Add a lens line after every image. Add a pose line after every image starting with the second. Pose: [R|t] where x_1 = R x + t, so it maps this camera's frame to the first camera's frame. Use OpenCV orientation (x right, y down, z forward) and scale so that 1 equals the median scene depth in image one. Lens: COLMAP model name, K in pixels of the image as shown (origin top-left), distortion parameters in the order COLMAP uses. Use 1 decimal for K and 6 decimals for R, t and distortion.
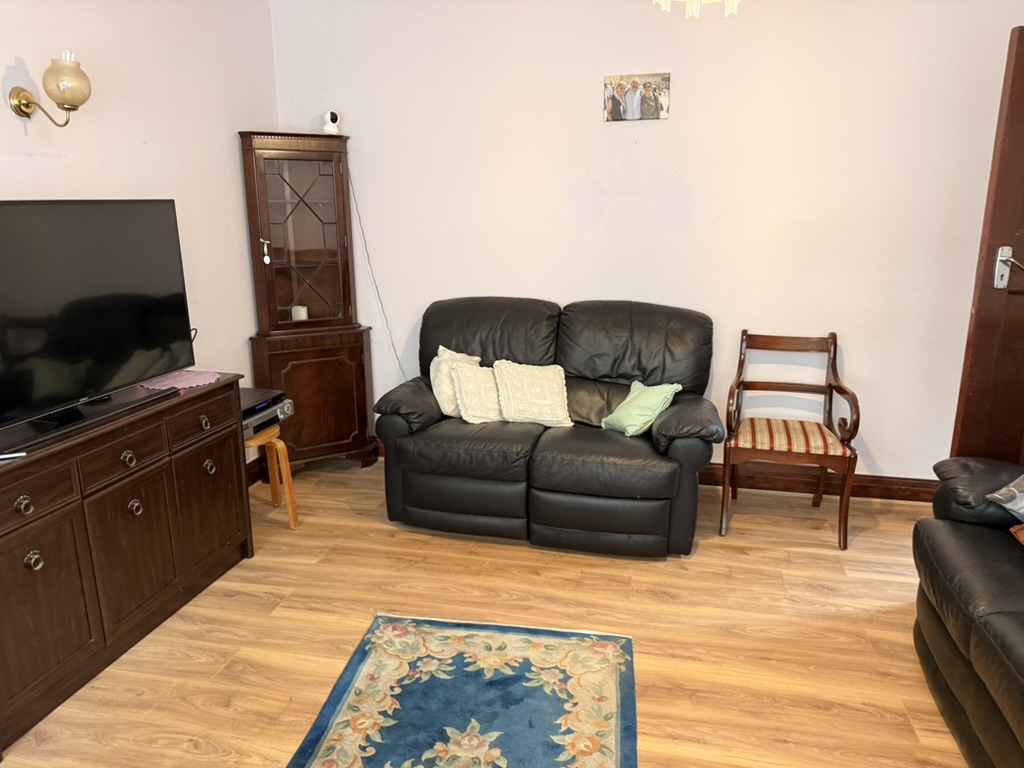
lens RADIAL K [[716.3, 0, 511.0], [0, 716.3, 379.8], [0, 0, 1]] dist [0.026326, -0.048411]
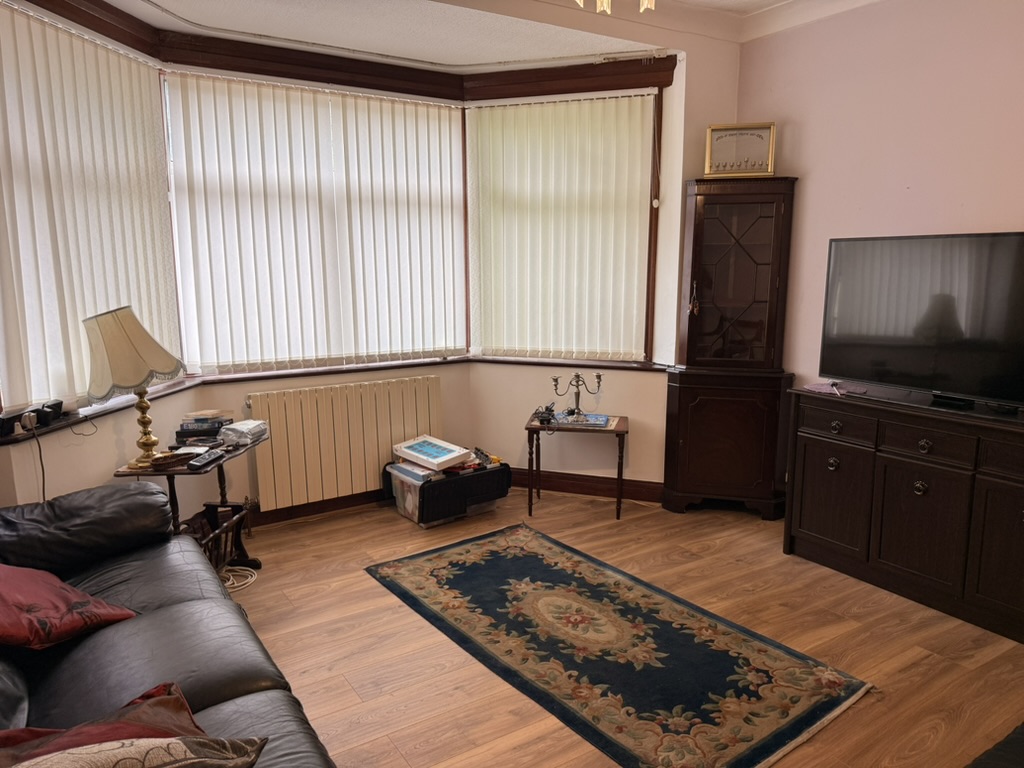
lens RADIAL K [[716.7, 0, 509.0], [0, 716.7, 383.1], [0, 0, 1]] dist [0.077169, -0.121906]
pose [[-0.699710, 0.122774, -0.703799, 0.818004], [-0.166824, 0.929811, 0.328056, -0.278247], [0.694677, 0.346955, -0.630116, 1.273722]]
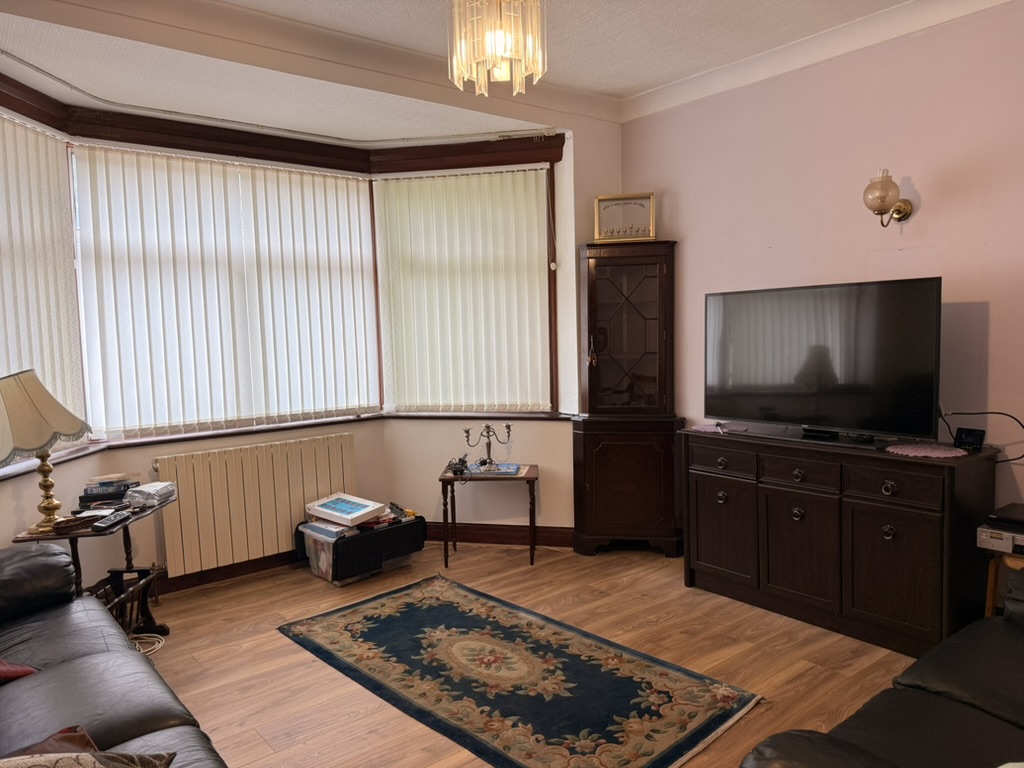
lens RADIAL K [[719.8, 0, 510.2], [0, 719.8, 381.3], [0, 0, 1]] dist [0.044148, -0.052737]
pose [[-0.614894, 0.075507, -0.784987, 0.857047], [-0.162253, 0.961996, 0.219629, -0.273465], [0.771738, 0.262415, -0.579274, 1.351059]]
